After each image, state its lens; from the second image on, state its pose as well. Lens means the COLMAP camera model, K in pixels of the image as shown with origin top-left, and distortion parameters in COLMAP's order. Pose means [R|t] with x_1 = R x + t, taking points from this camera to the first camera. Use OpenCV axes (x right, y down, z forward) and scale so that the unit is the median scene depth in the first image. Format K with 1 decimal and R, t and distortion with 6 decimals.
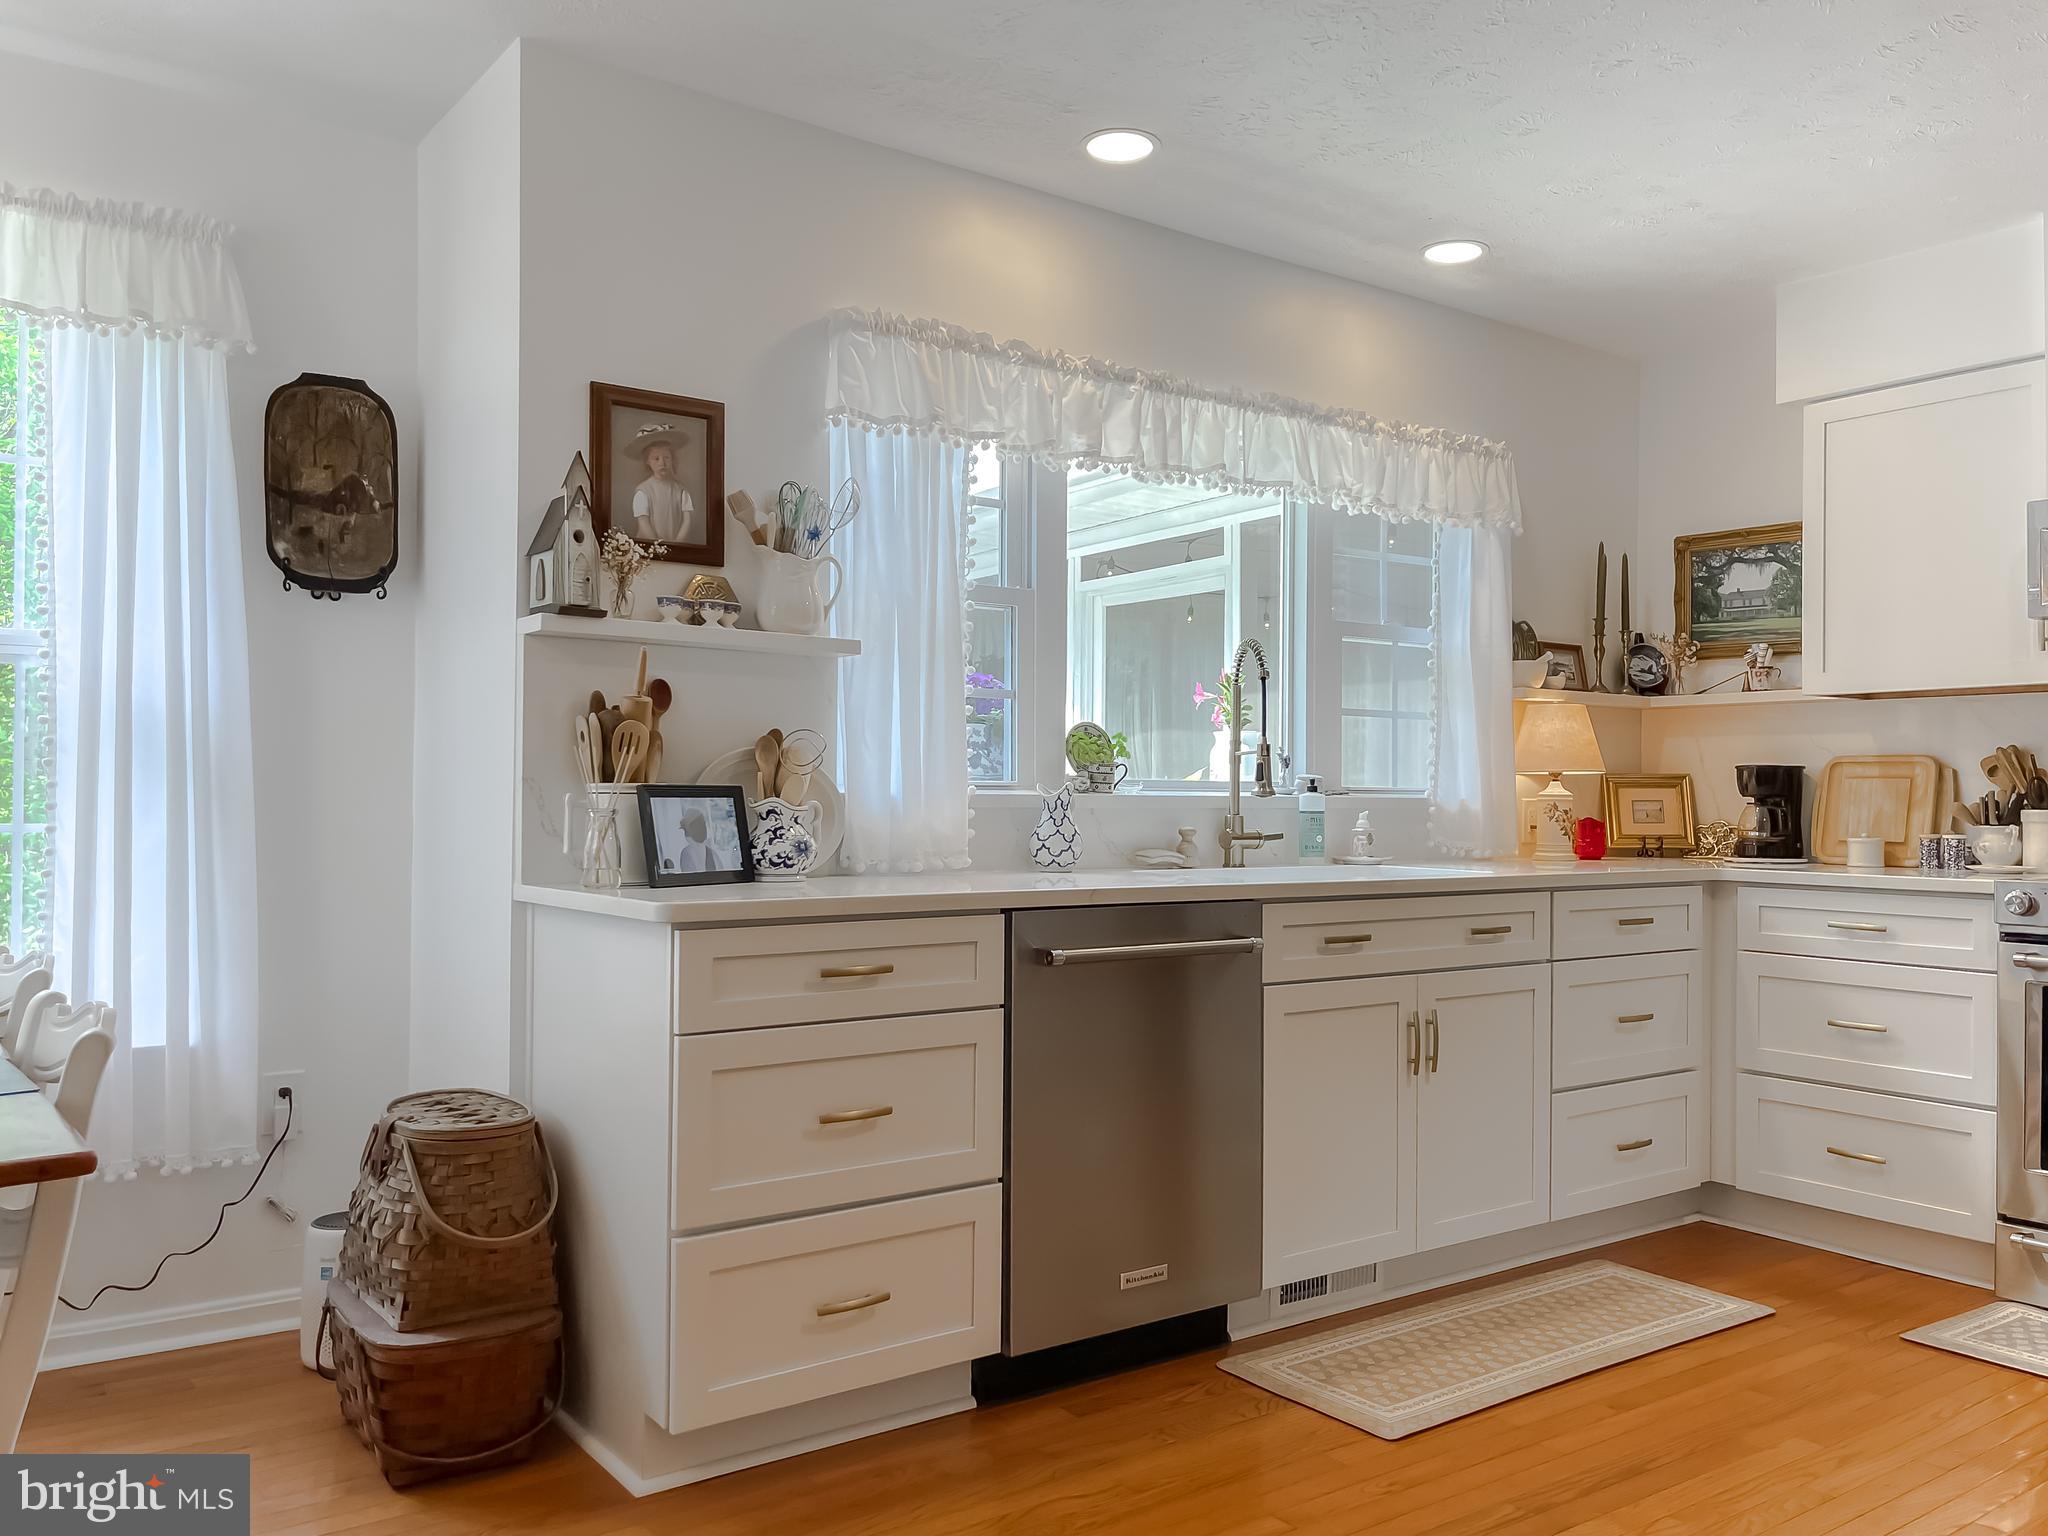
lens RADIAL K [[1561.3, 0, 1020.9], [0, 1561.3, 778.9], [0, 0, 1]] dist [0.028261, -0.005054]
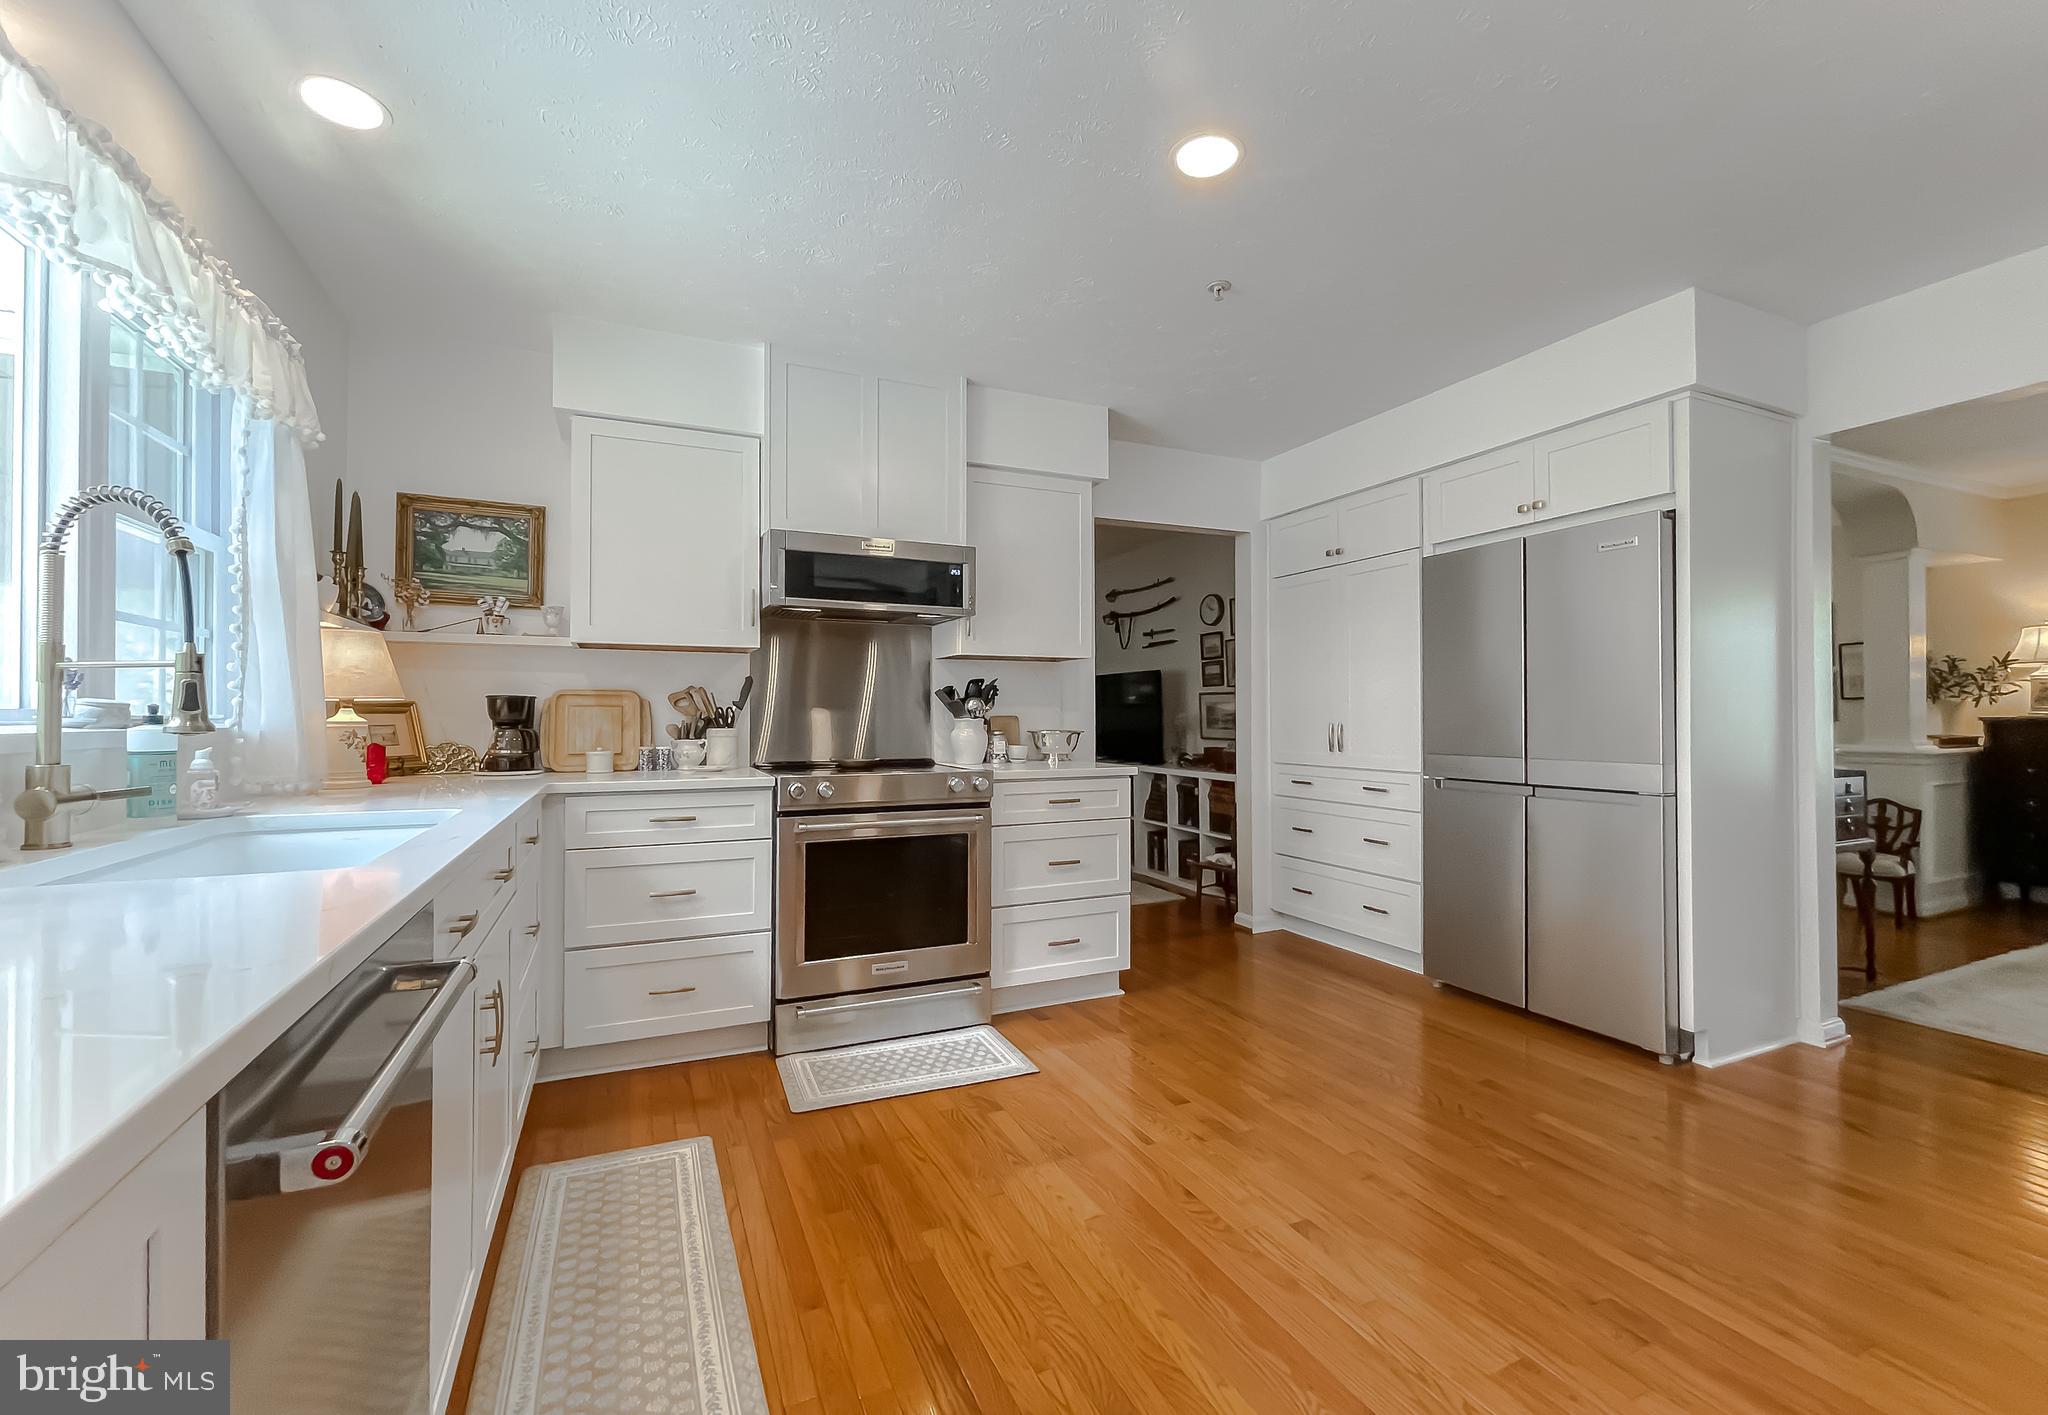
lens RADIAL K [[849.8, 0, 1012.8], [0, 849.8, 712.5], [0, 0, 1]] dist [-0.004093, 0.000333]
pose [[0.212282, -0.002360, 0.977206, -0.095525], [-0.009941, 0.999940, 0.004575, -0.002486], [-0.977158, -0.010685, 0.212245, 0.478263]]
